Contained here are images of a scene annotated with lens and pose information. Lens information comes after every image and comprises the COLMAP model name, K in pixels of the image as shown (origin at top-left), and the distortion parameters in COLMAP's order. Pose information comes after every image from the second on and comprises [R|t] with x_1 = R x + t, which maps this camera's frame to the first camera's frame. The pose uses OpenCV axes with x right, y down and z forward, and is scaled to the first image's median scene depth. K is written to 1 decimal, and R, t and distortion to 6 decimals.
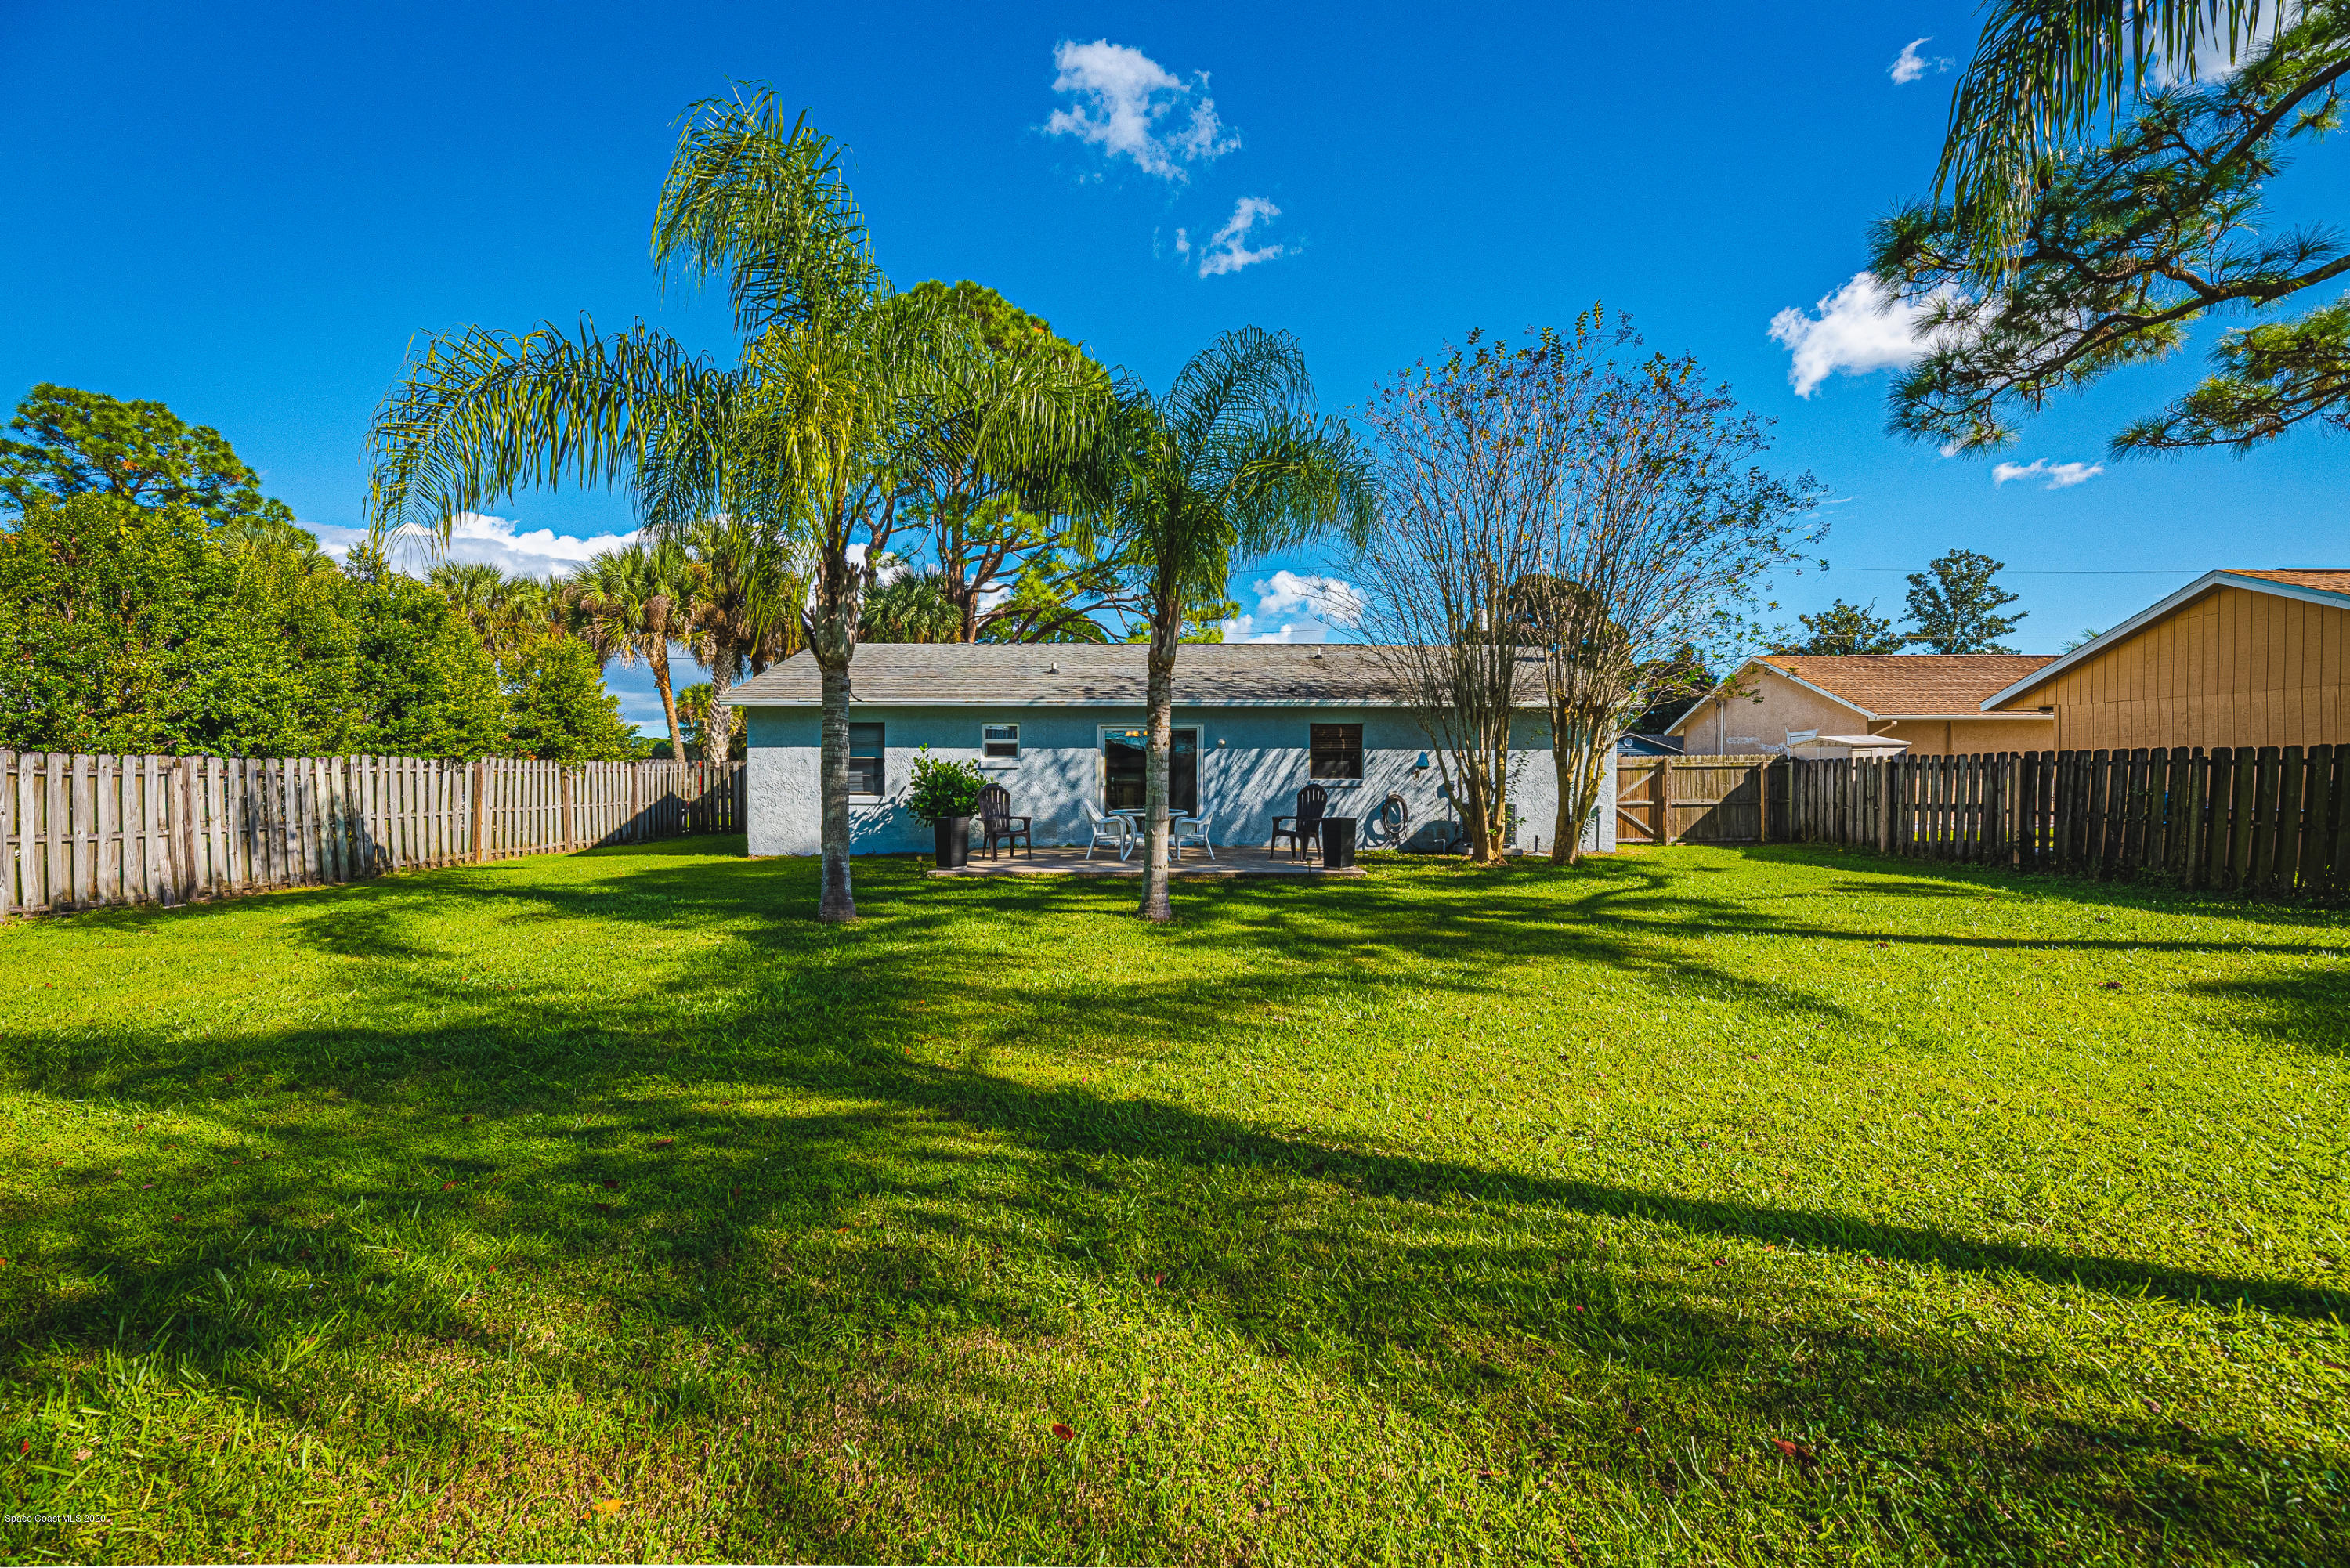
lens RADIAL K [[952.0, 0, 1178.8], [0, 952.0, 783.4], [0, 0, 1]] dist [-0.001792, -0.000344]
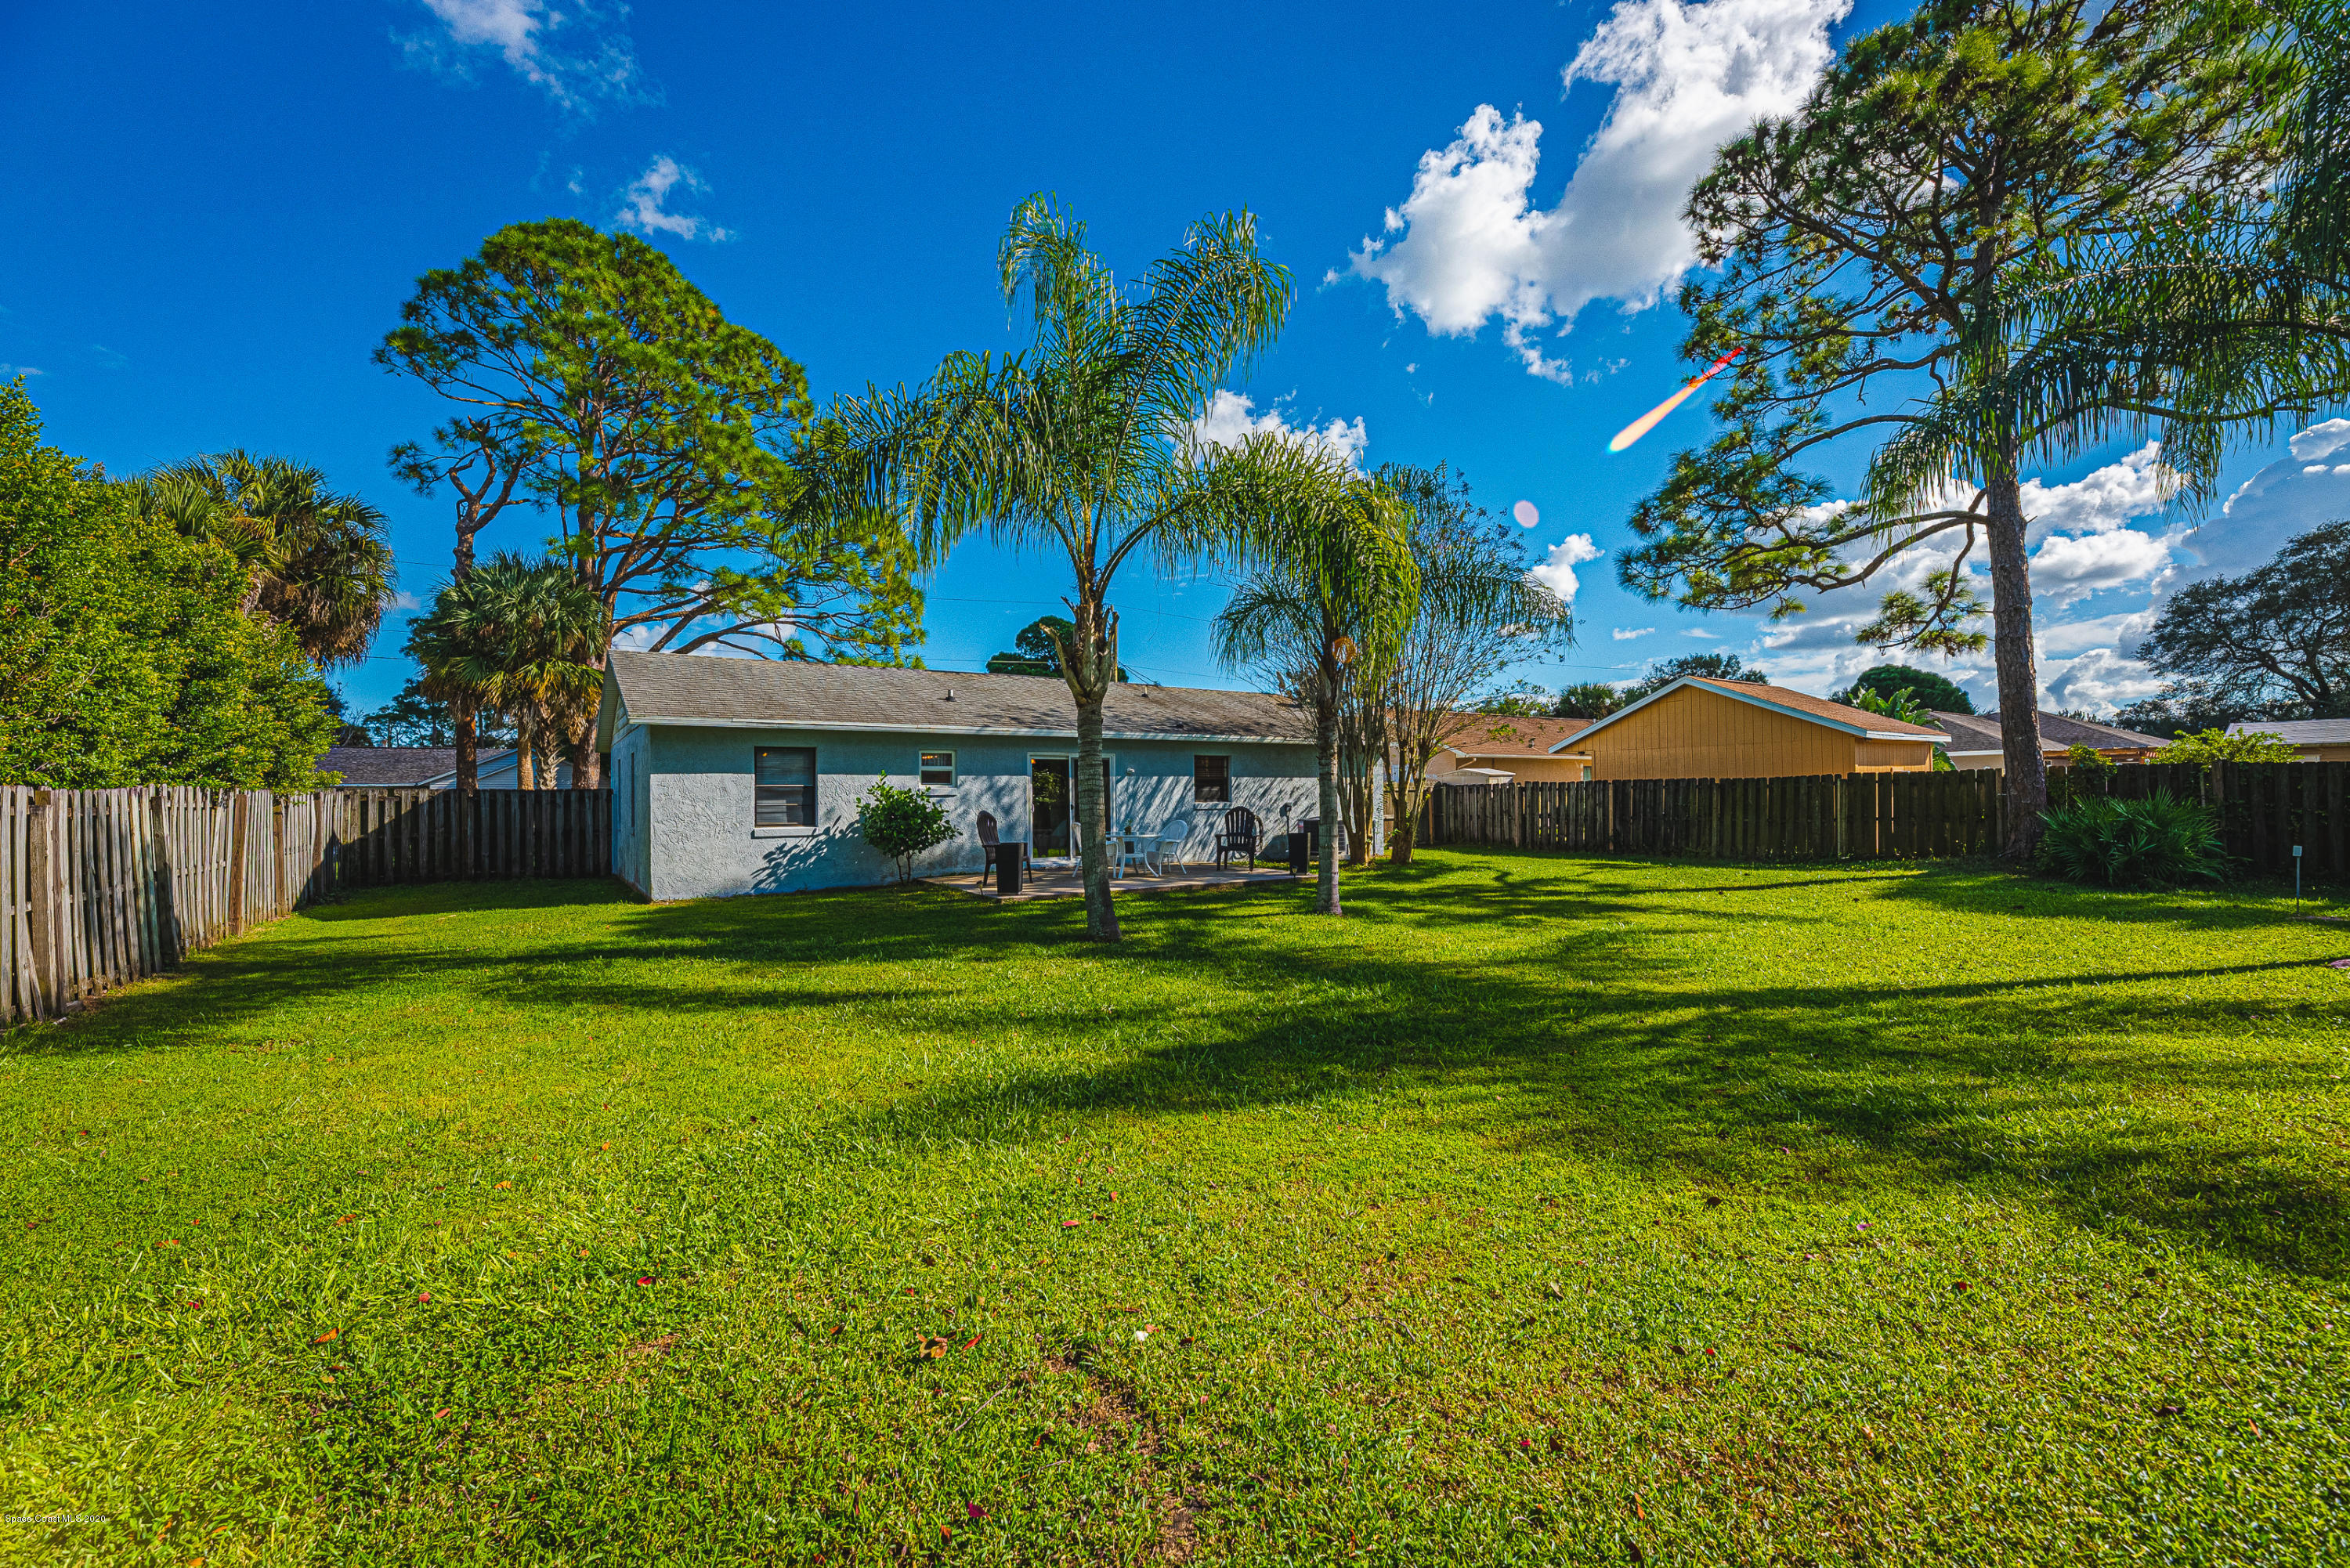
lens RADIAL K [[952.0, 0, 1167.2], [0, 952.0, 792.0], [0, 0, 1]] dist [-0.001792, -0.000344]
pose [[0.841203, -0.006465, 0.540680, -0.522066], [0.014765, 0.999830, -0.011017, -0.005143], [-0.540517, 0.017251, 0.841156, 0.038174]]
